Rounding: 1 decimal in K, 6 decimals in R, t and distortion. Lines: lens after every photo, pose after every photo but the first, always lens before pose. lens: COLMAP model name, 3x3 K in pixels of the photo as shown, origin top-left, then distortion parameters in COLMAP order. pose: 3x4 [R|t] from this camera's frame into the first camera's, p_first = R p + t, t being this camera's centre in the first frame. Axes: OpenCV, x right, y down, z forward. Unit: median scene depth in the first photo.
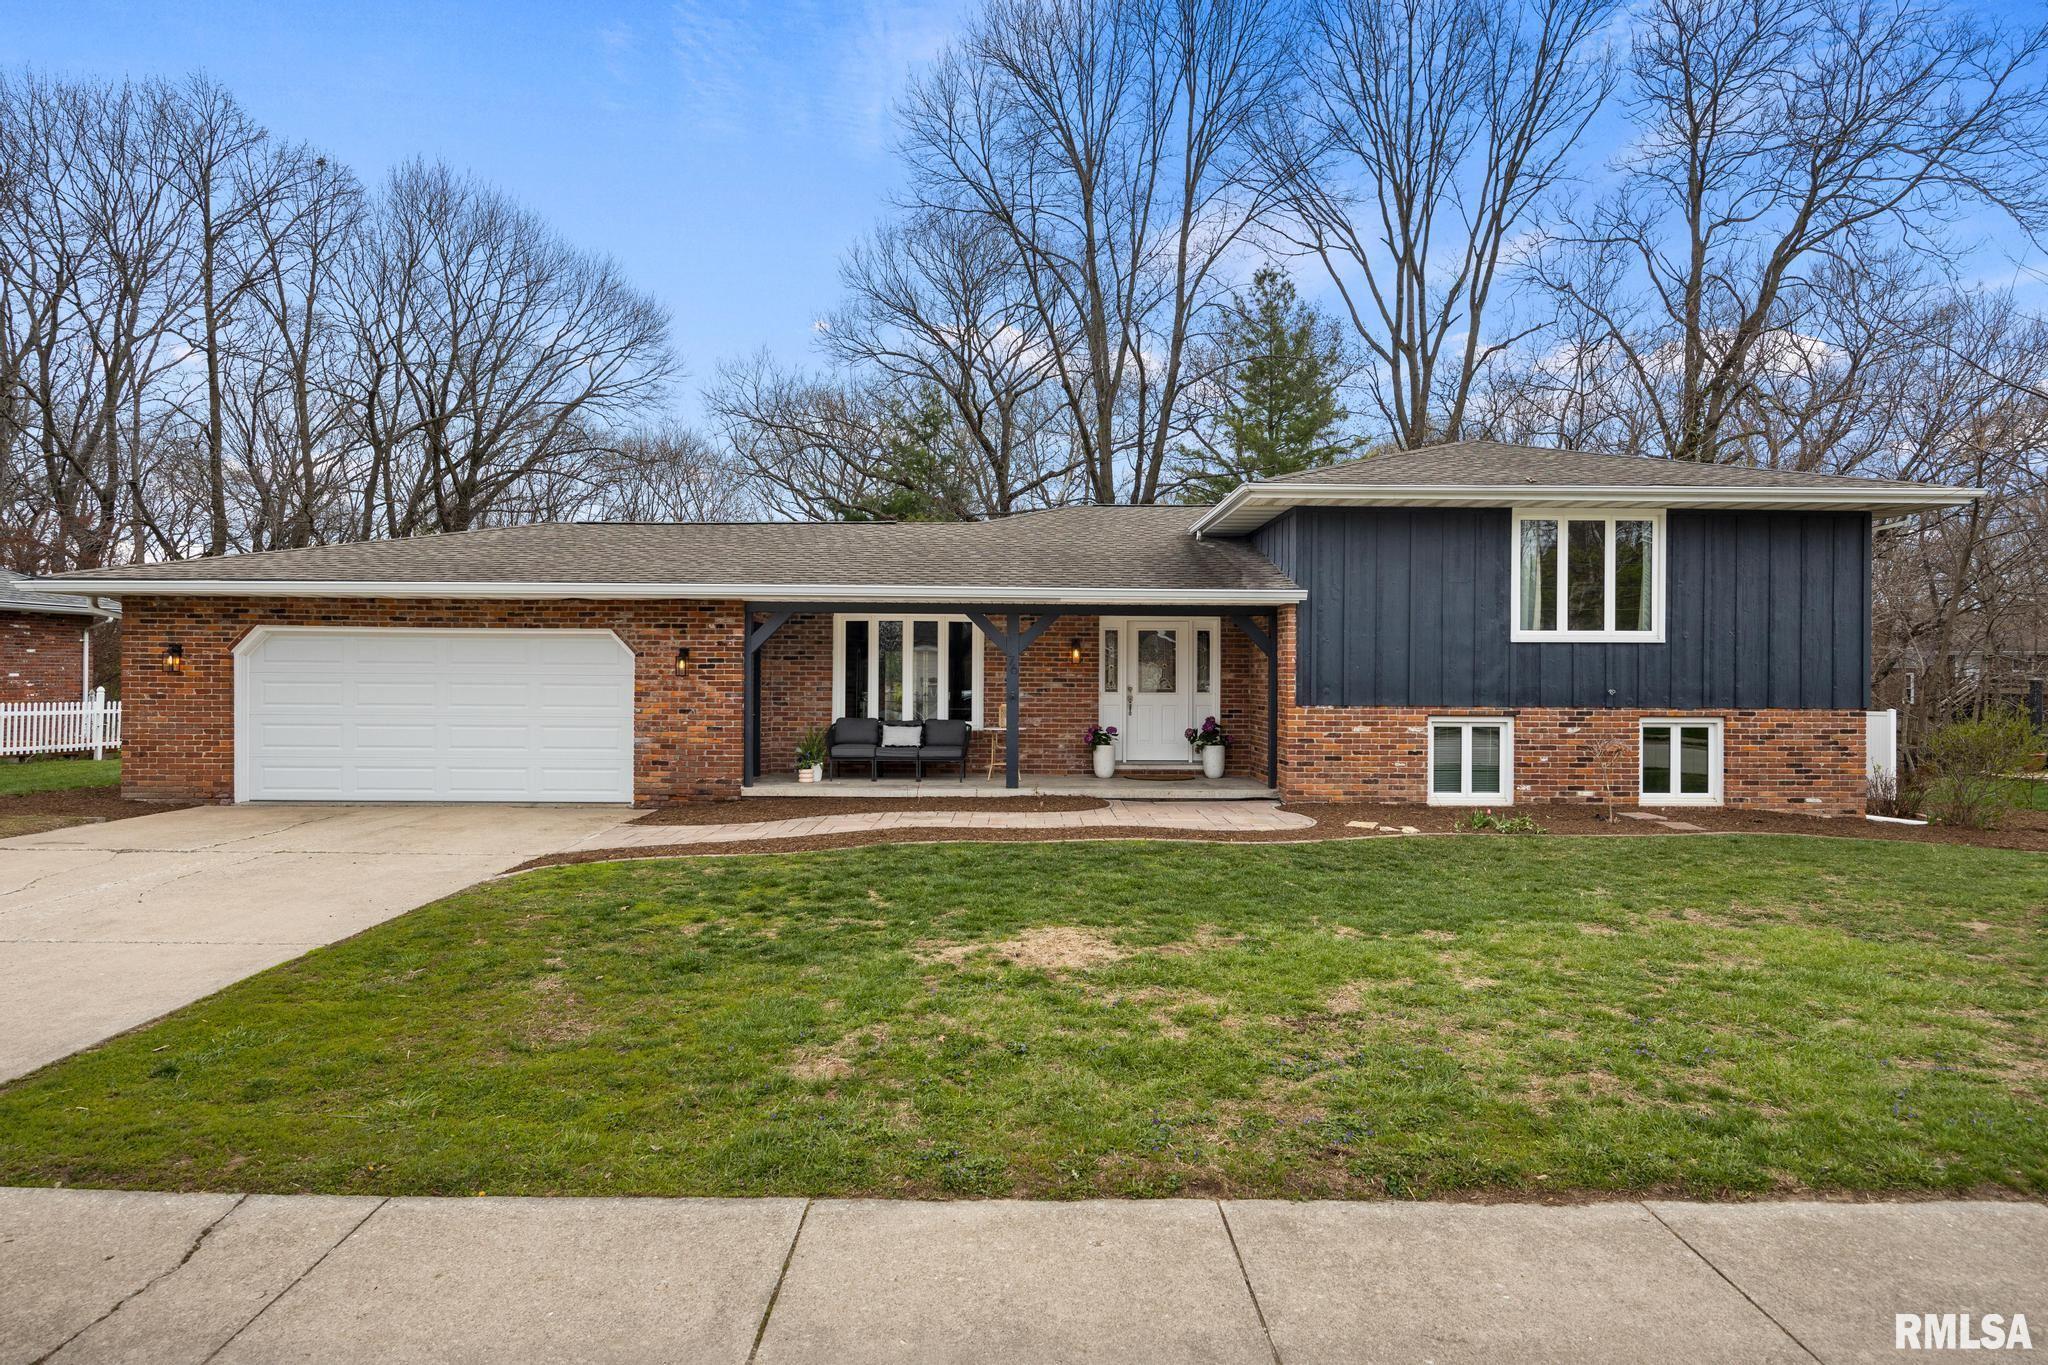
lens RADIAL K [[1207.5, 0, 1024.0], [0, 1207.5, 682.5], [0, 0, 1]] dist [-0.000739, -0.000370]
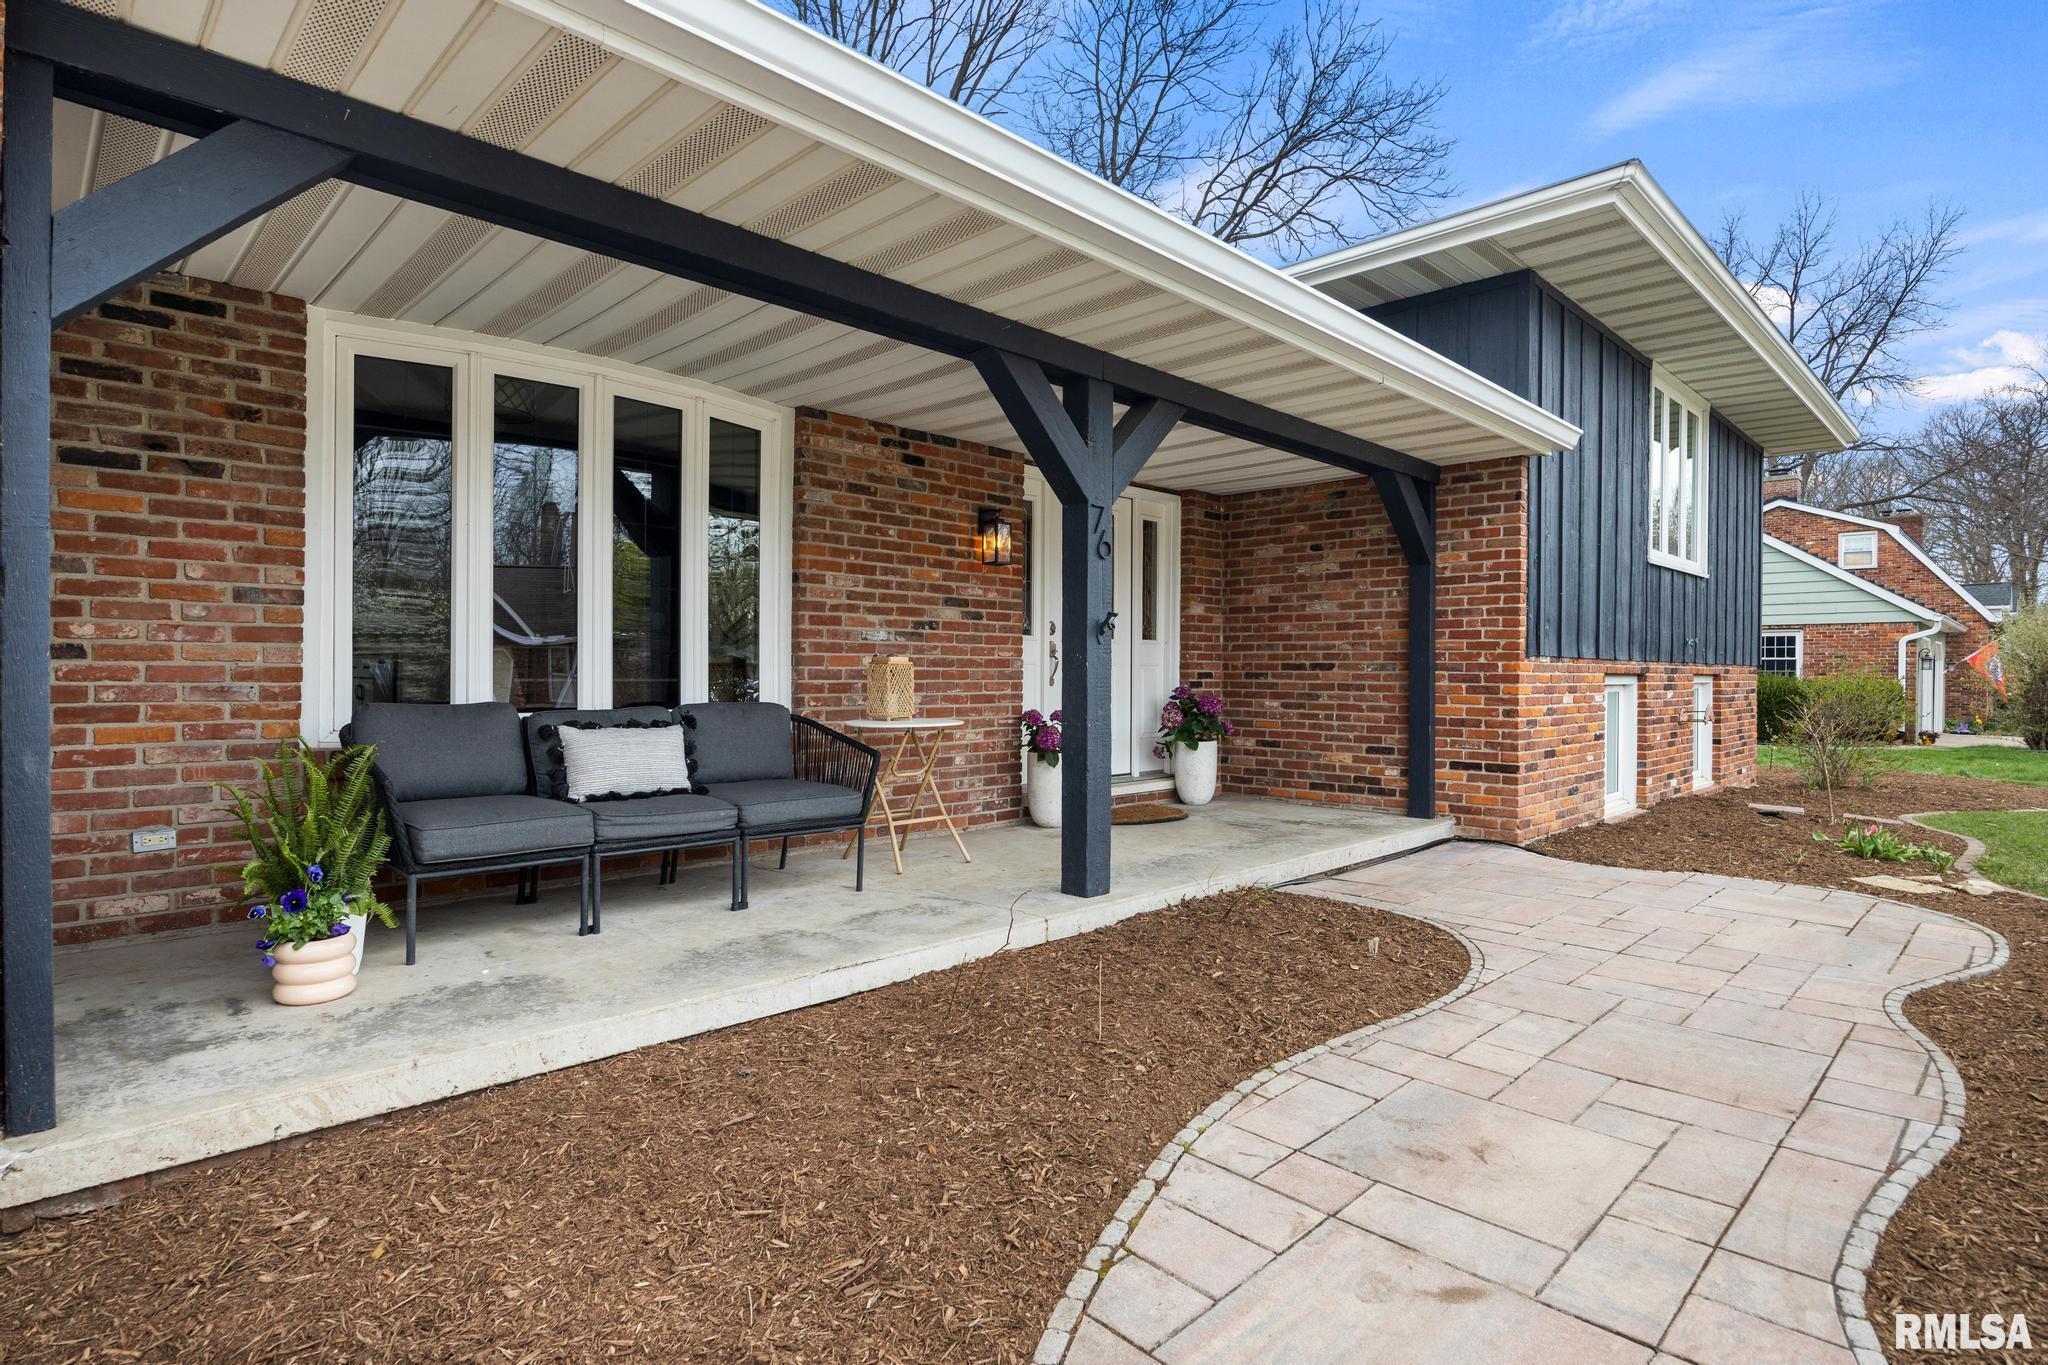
lens RADIAL K [[1044.2, 0, 1024.0], [0, 1044.2, 682.5], [0, 0, 1]] dist [-0.000180, 0.000073]
pose [[0.719515, -0.007759, 0.694434, -0.205461], [0.004933, 0.999969, 0.006062, 0.023632], [-0.694460, -0.000936, 0.719531, 0.725179]]
